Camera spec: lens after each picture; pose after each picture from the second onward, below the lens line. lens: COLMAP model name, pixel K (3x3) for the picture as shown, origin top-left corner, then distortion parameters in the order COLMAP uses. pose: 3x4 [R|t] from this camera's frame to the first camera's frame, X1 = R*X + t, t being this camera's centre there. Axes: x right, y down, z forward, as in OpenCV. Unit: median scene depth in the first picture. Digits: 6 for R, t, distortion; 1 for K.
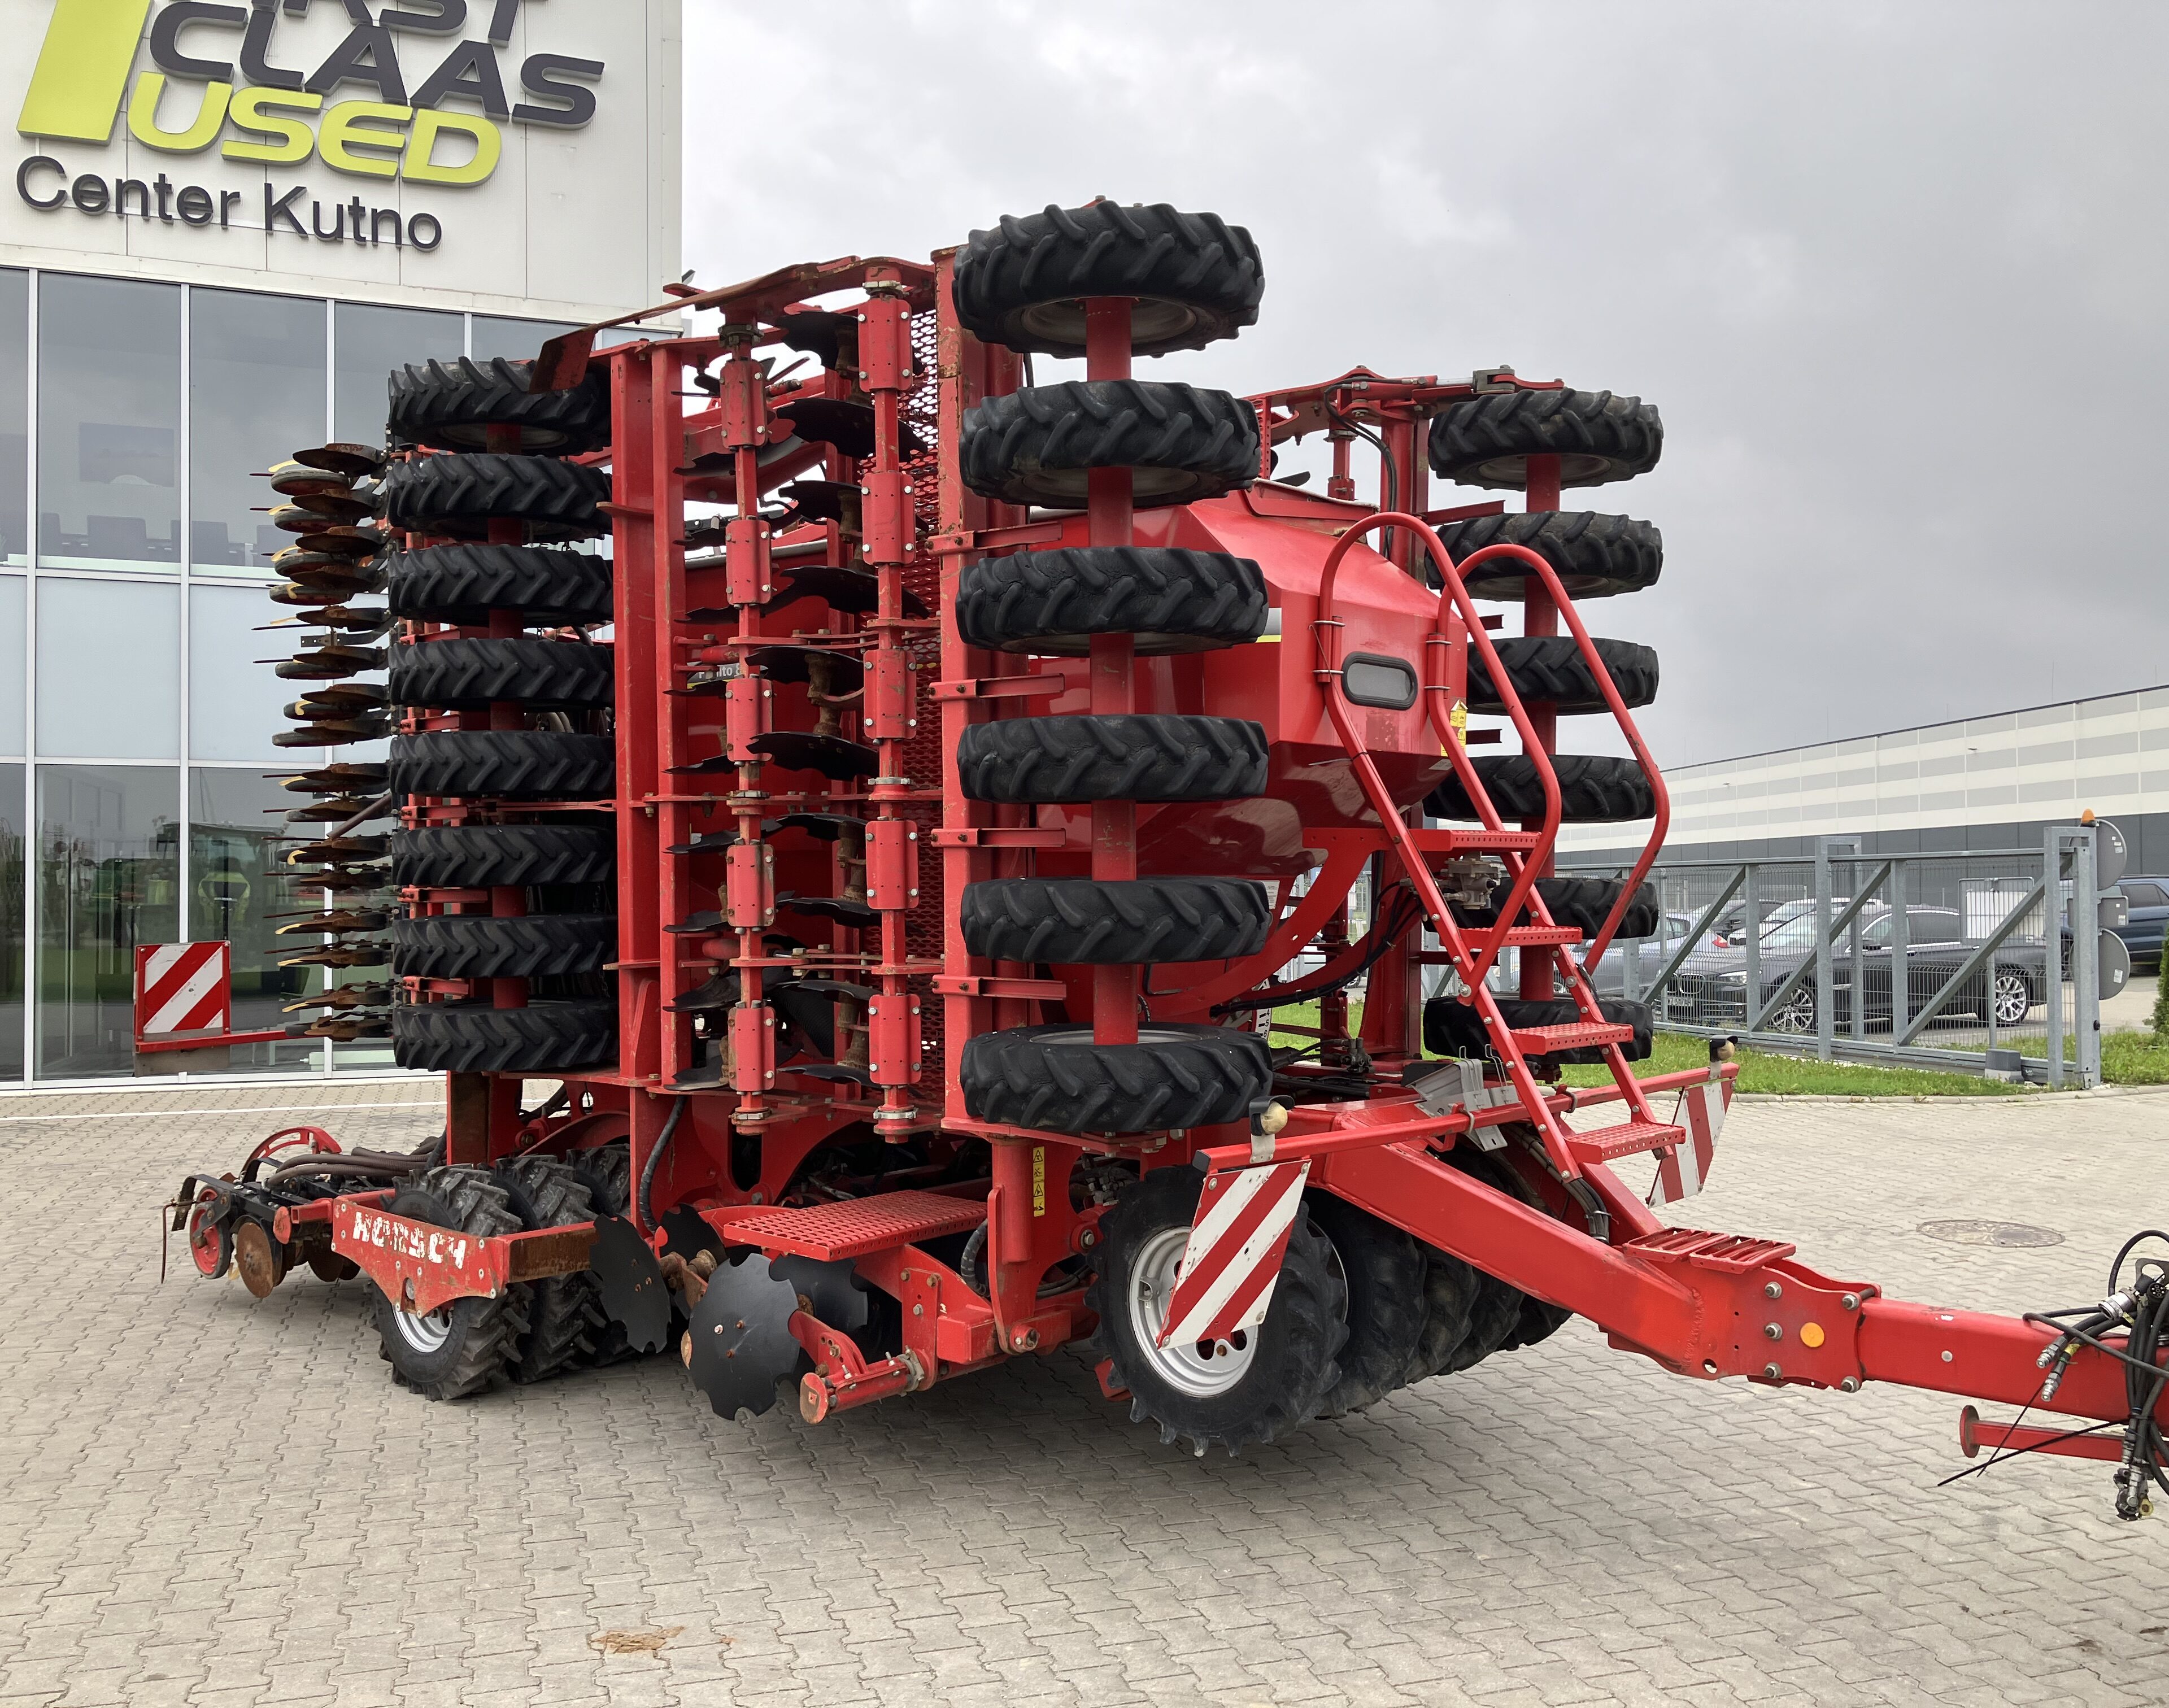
lens RADIAL K [[1878.3, 0, 1127.5], [0, 1878.3, 853.1], [0, 0, 1]] dist [0.030272, -0.013304]
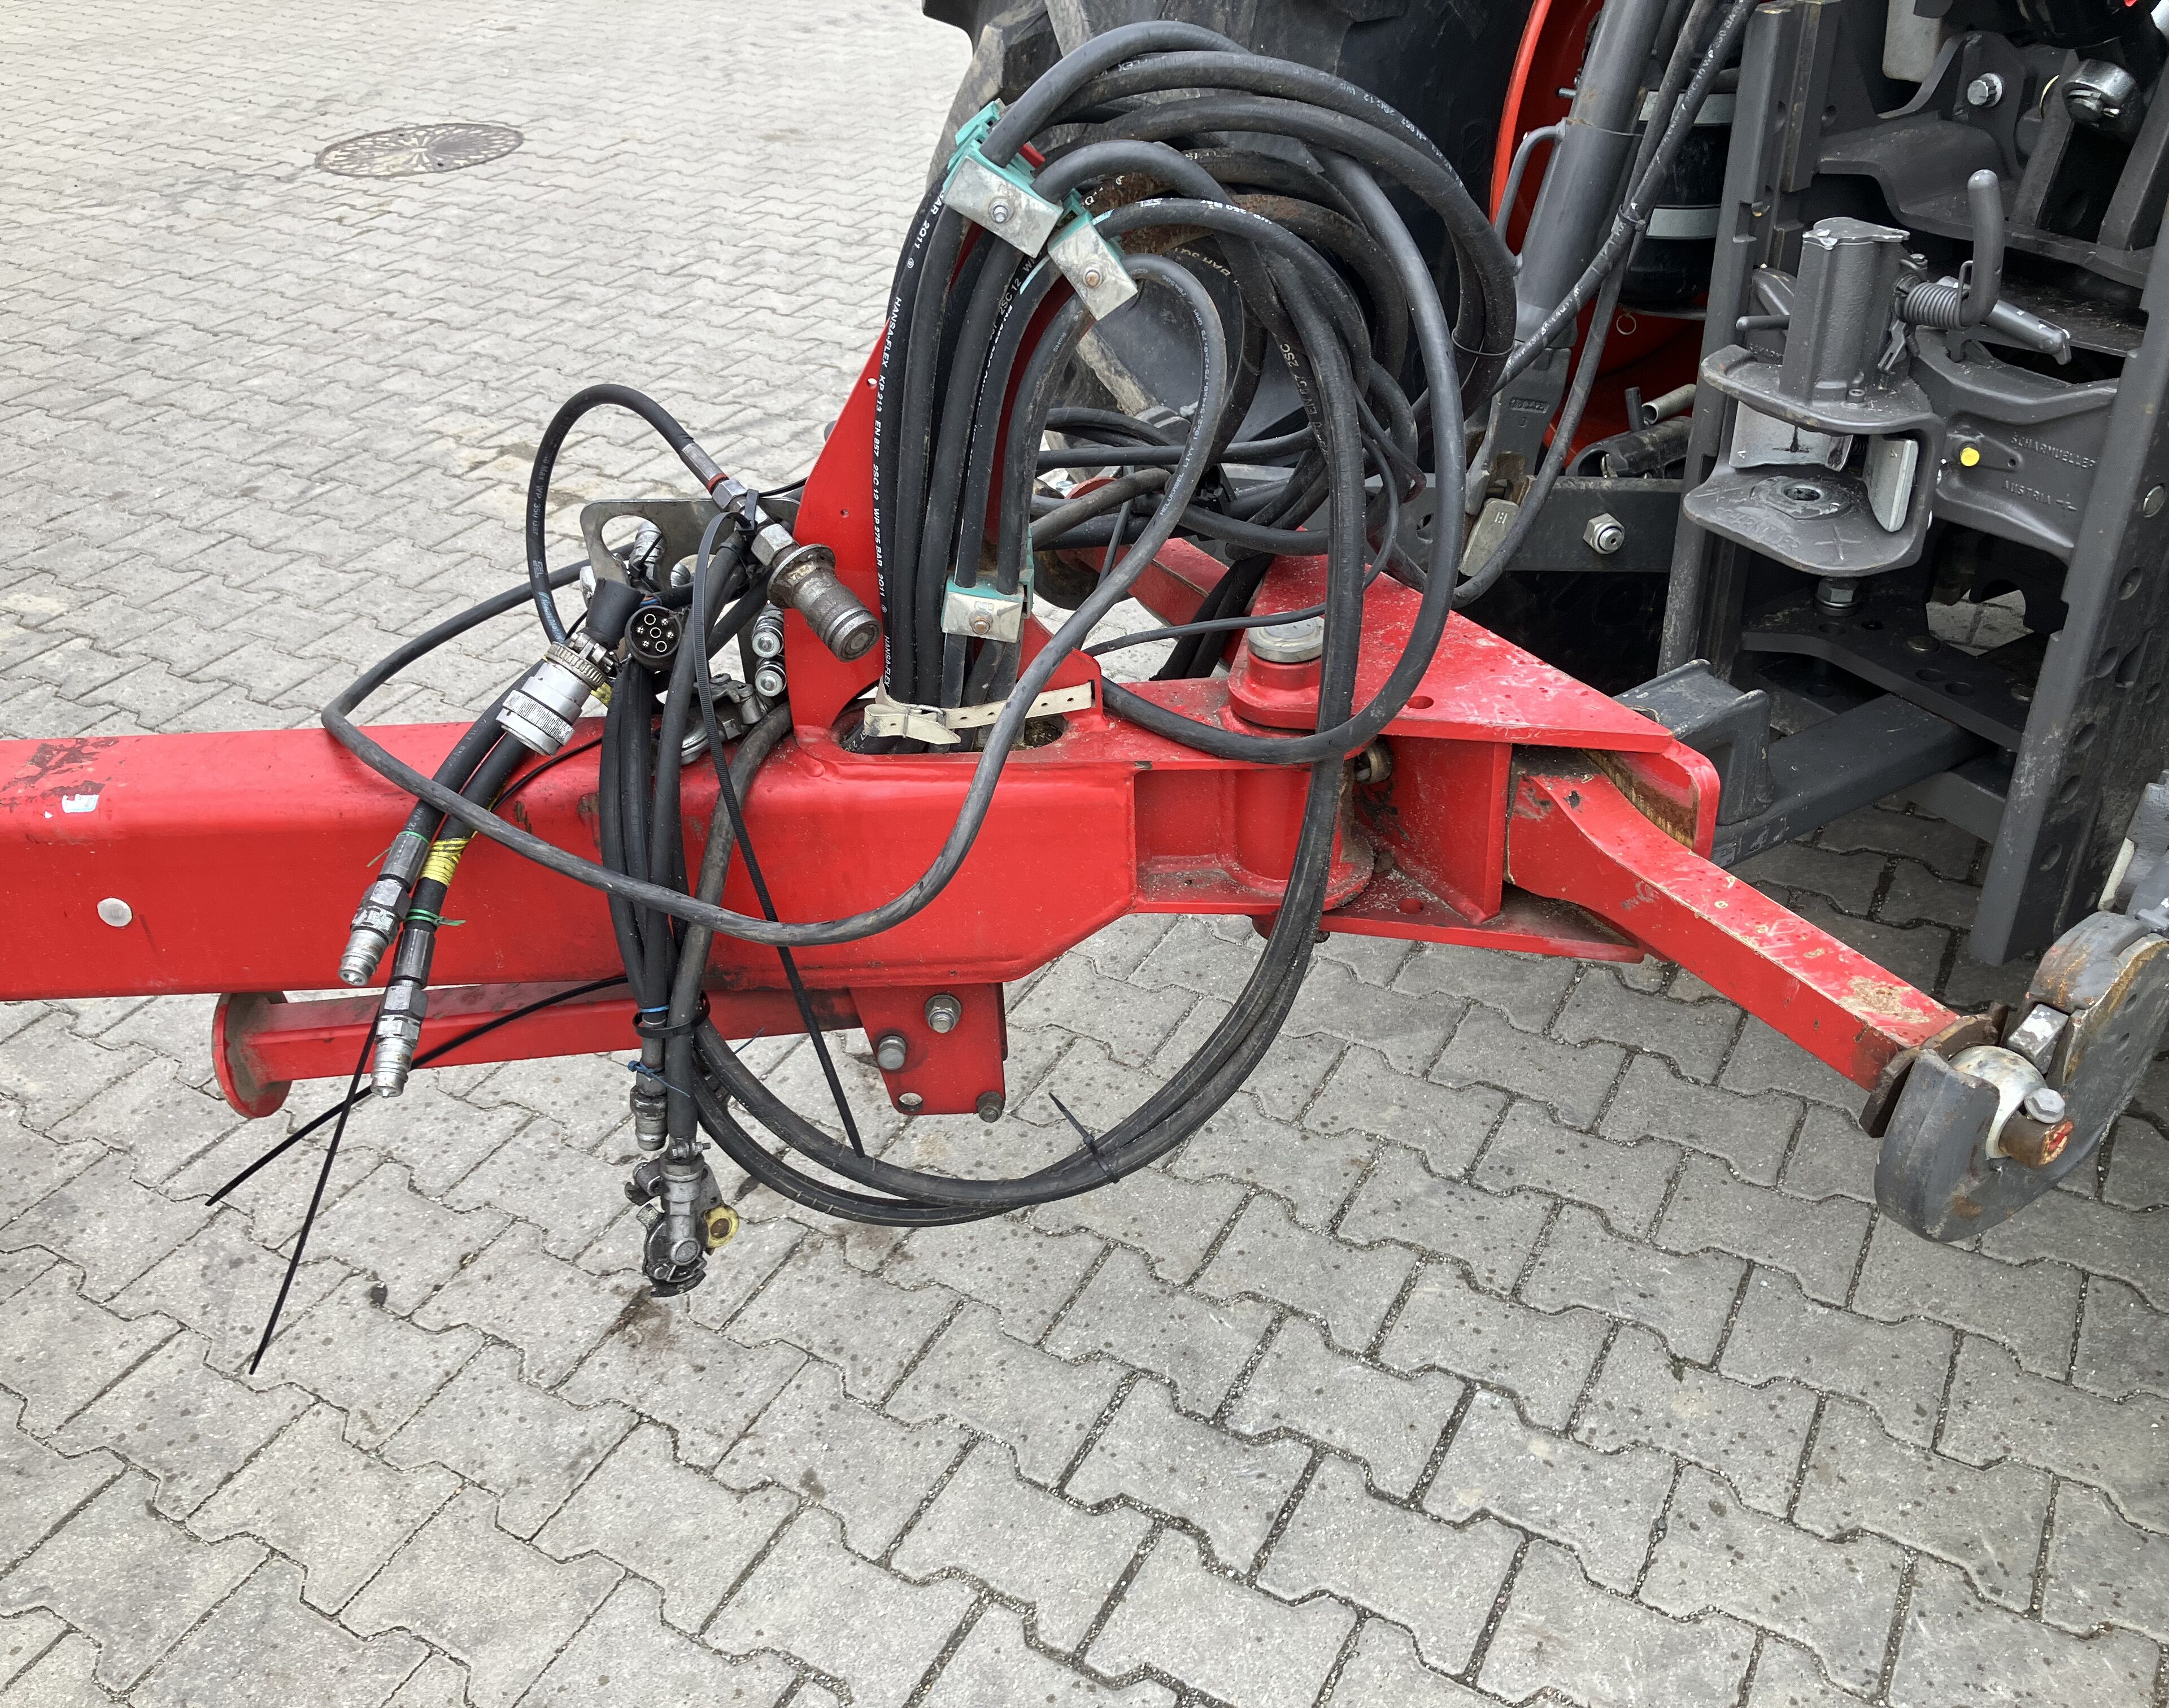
lens RADIAL K [[1878.3, 0, 1127.5], [0, 1878.3, 853.1], [0, 0, 1]] dist [0.030272, -0.013304]
pose [[0.740517, -0.390793, 0.546732, 0.183739], [0.022680, 0.827613, 0.560841, 0.037603], [-0.671655, -0.402912, 0.621724, 0.324409]]
